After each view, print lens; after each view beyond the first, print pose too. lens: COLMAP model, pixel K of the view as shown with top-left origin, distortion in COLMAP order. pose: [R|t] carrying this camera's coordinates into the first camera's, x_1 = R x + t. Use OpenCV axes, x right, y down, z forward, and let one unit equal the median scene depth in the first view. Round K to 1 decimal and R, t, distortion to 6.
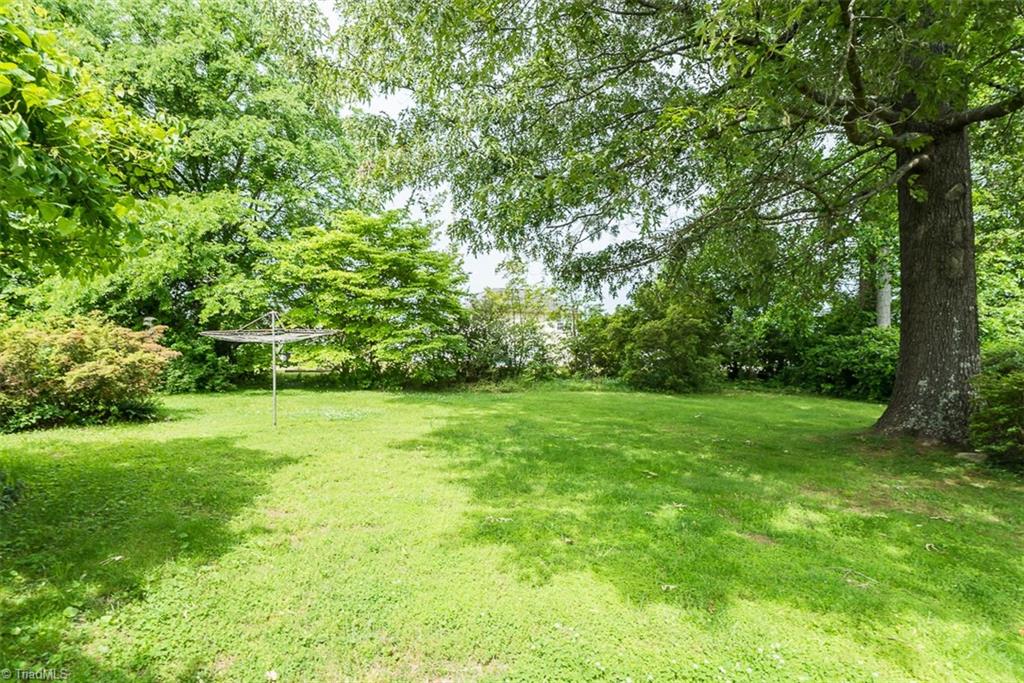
lens RADIAL K [[499.1, 0, 509.3], [0, 499.1, 348.4], [0, 0, 1]] dist [-0.001396, -0.000603]
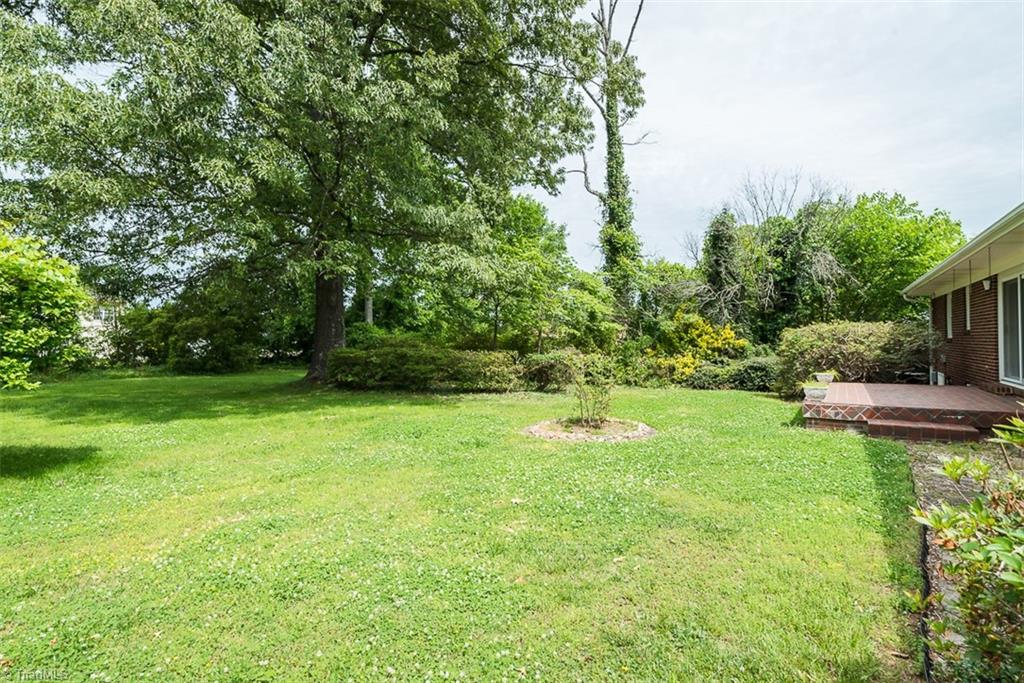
lens RADIAL K [[499.1, 0, 509.3], [0, 499.1, 348.4], [0, 0, 1]] dist [-0.001396, -0.000603]
pose [[0.710051, -0.037137, 0.703170, -0.026646], [0.020314, 0.999273, 0.032262, -0.002450], [-0.703857, -0.008623, 0.710289, -0.406407]]
